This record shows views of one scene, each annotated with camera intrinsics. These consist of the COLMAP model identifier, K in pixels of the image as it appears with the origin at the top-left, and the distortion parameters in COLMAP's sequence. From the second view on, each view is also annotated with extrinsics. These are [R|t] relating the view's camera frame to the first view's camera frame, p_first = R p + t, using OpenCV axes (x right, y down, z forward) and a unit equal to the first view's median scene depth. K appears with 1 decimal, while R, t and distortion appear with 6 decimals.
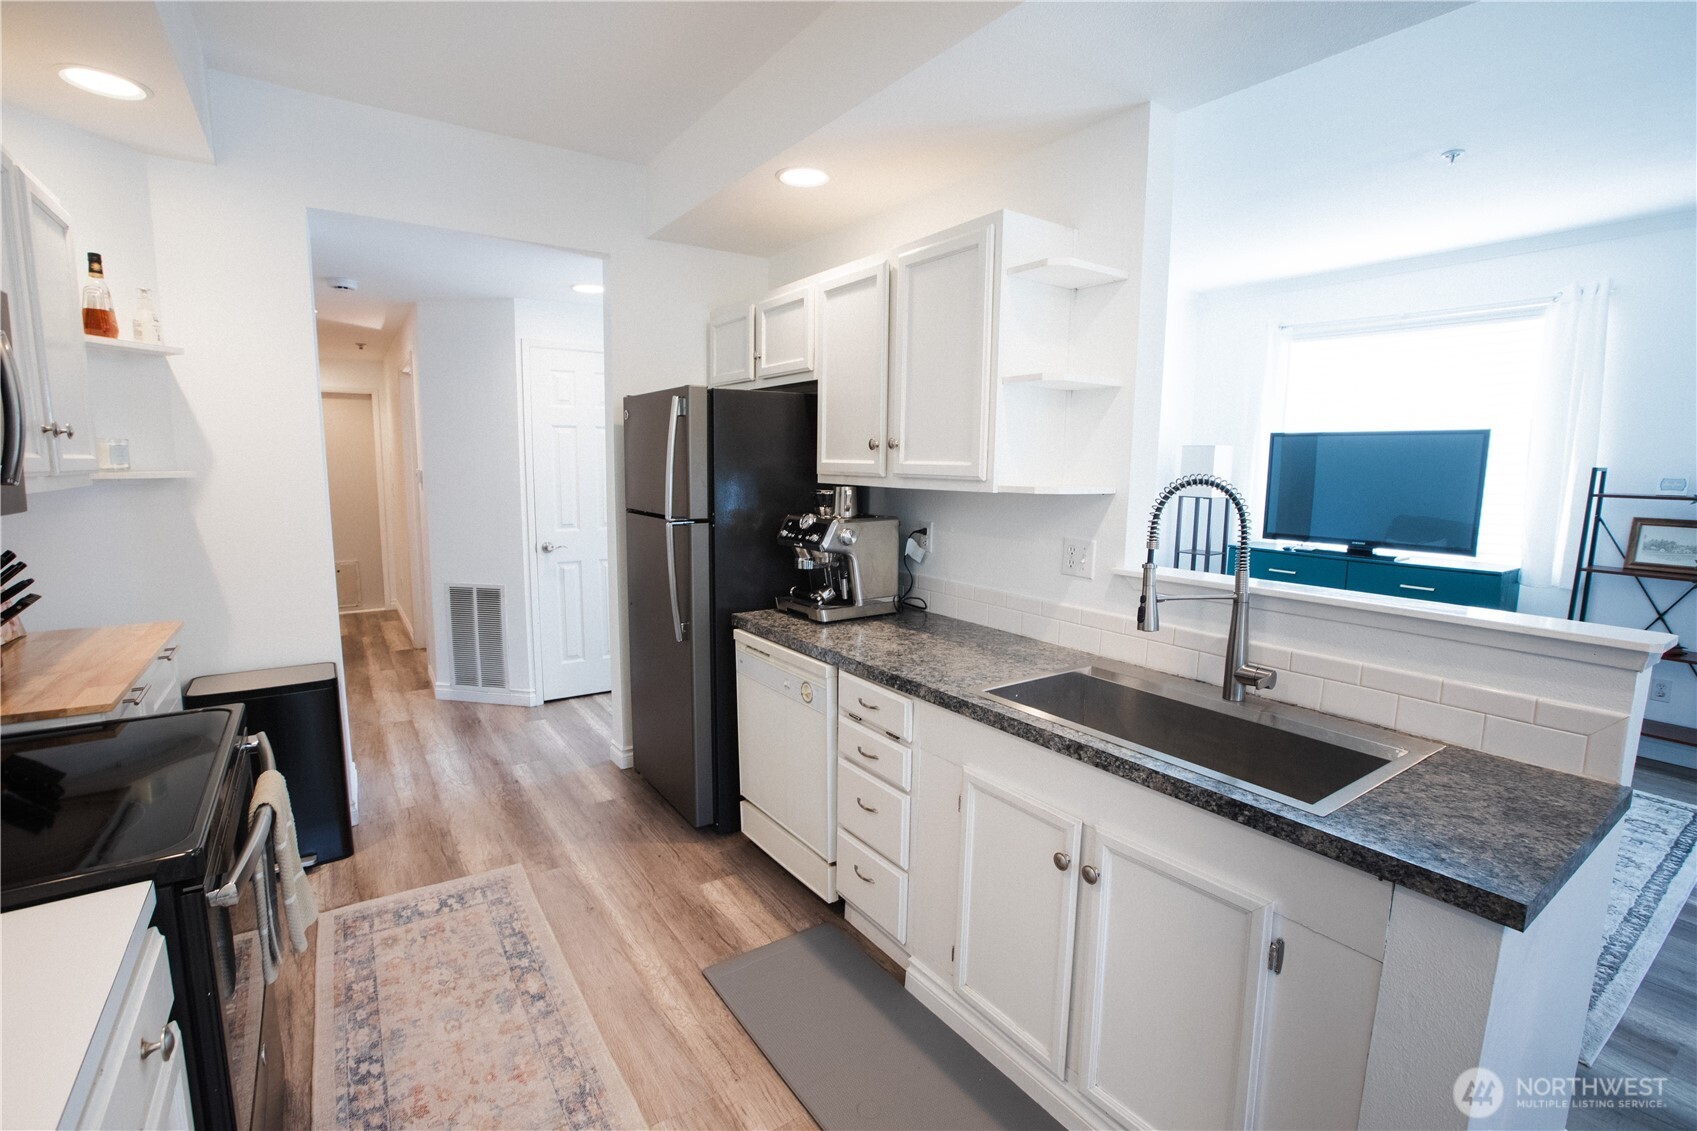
lens RADIAL K [[761.8, 0, 847.9], [0, 761.8, 555.6], [0, 0, 1]] dist [-0.028553, 0.000462]
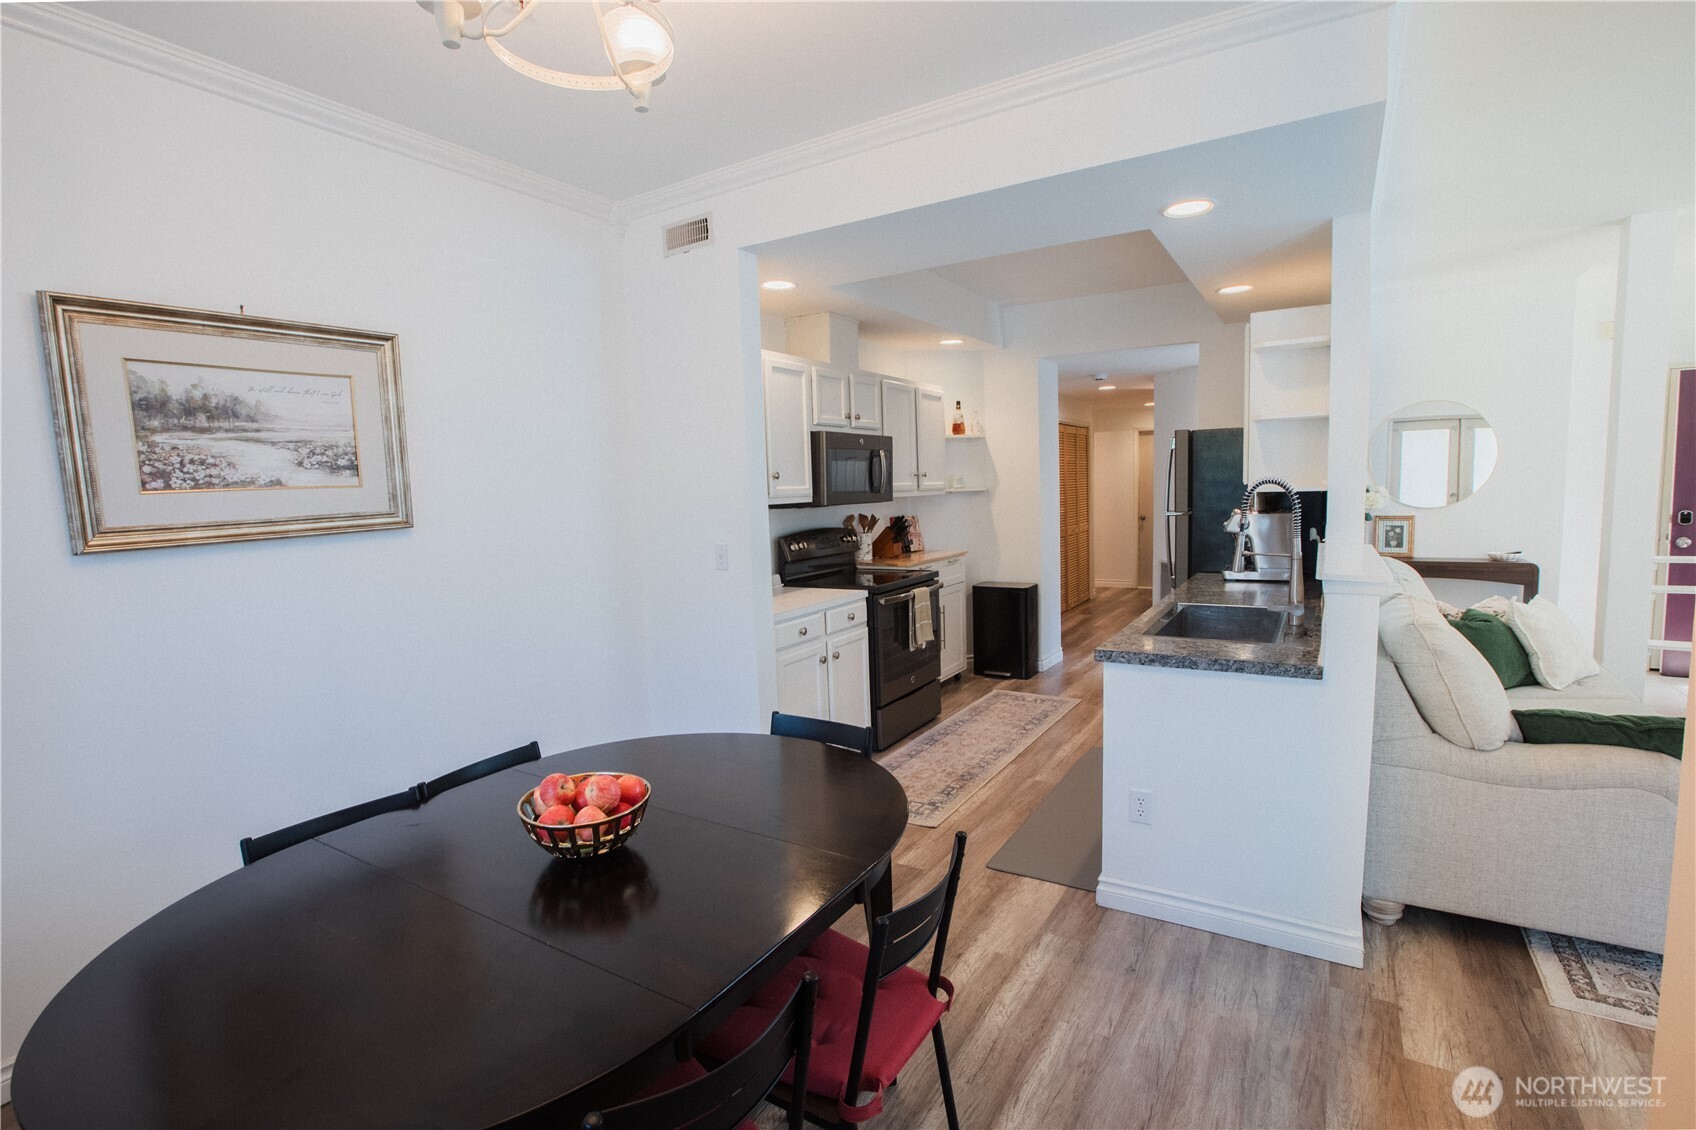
lens RADIAL K [[787.0, 0, 848.0], [0, 787.0, 565.0], [0, 0, 1]] dist [-0.052223, 0.018213]
pose [[0.387635, 0.063561, -0.919619, 1.524241], [-0.074475, 0.996518, 0.037484, 0.076562], [0.918799, 0.053958, 0.391019, -0.396718]]
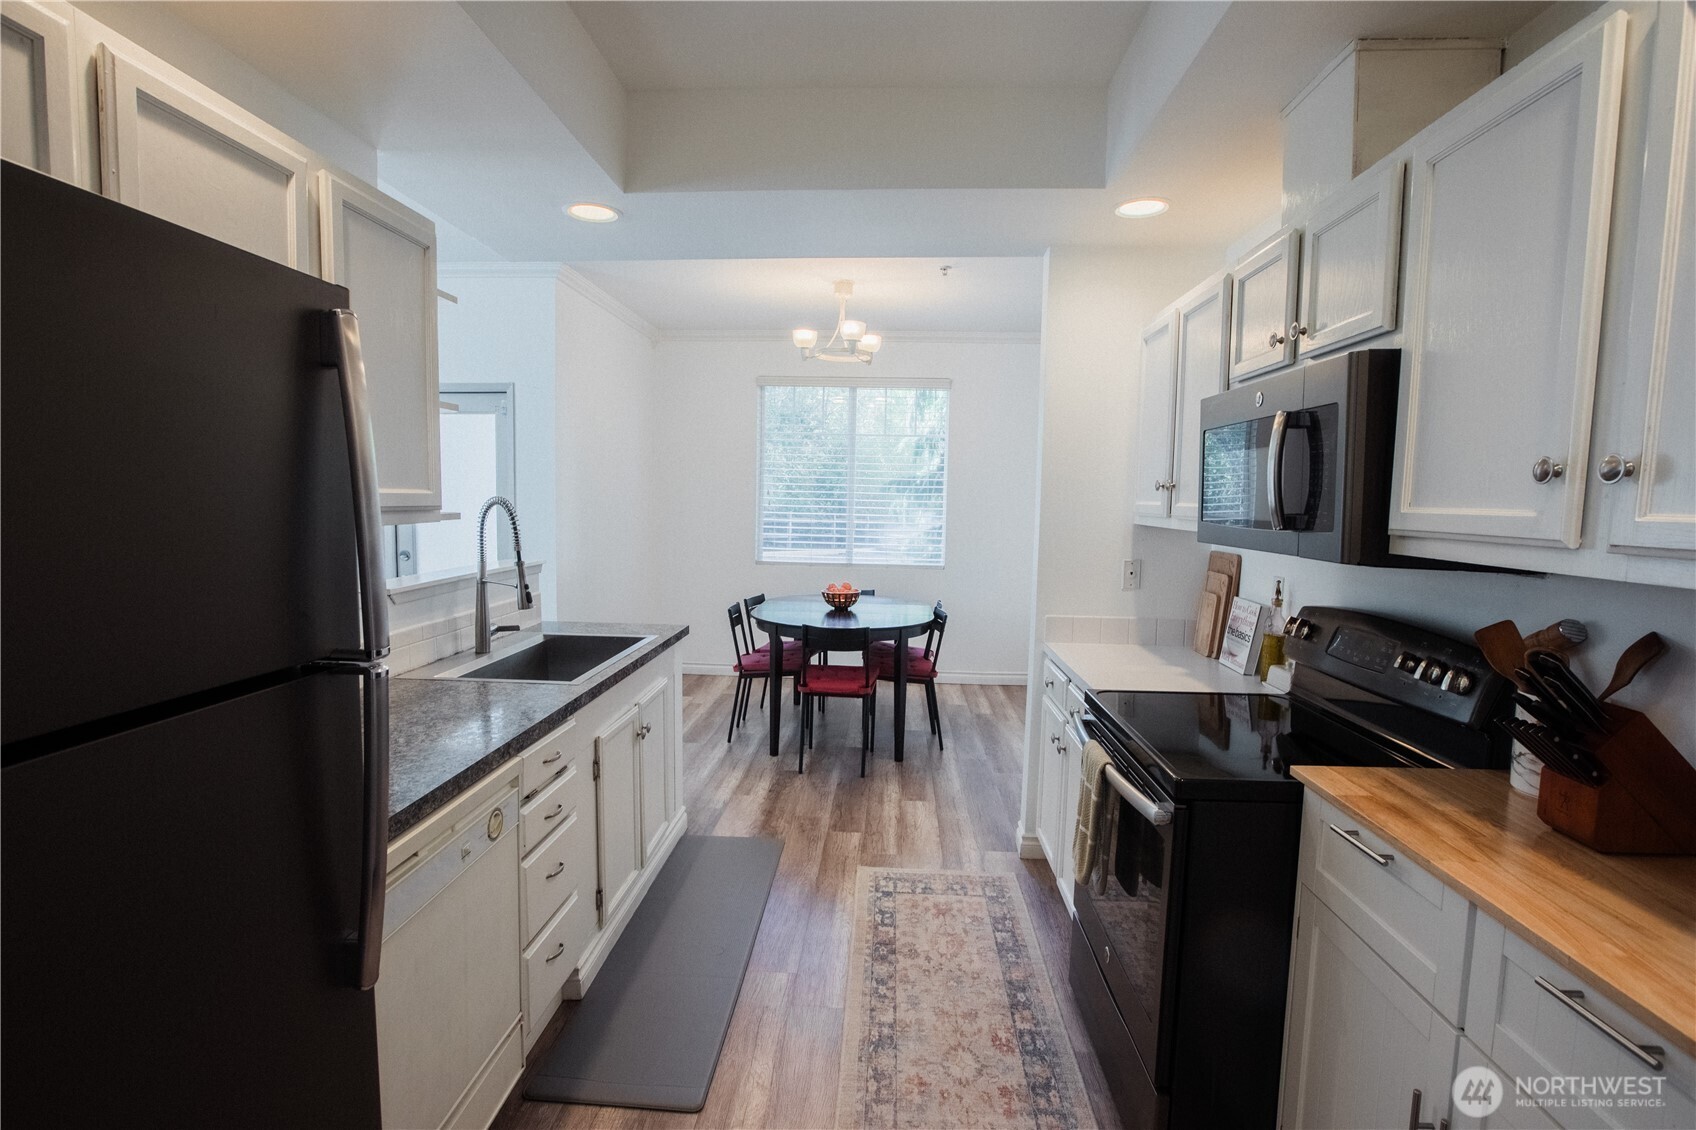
lens RADIAL K [[787.0, 0, 848.0], [0, 787.0, 565.0], [0, 0, 1]] dist [-0.052223, 0.018213]
pose [[-0.787752, -0.081054, 0.610636, -0.897812], [0.046012, 0.980793, 0.189546, -0.213623], [-0.614271, 0.177412, -0.768893, 1.648672]]
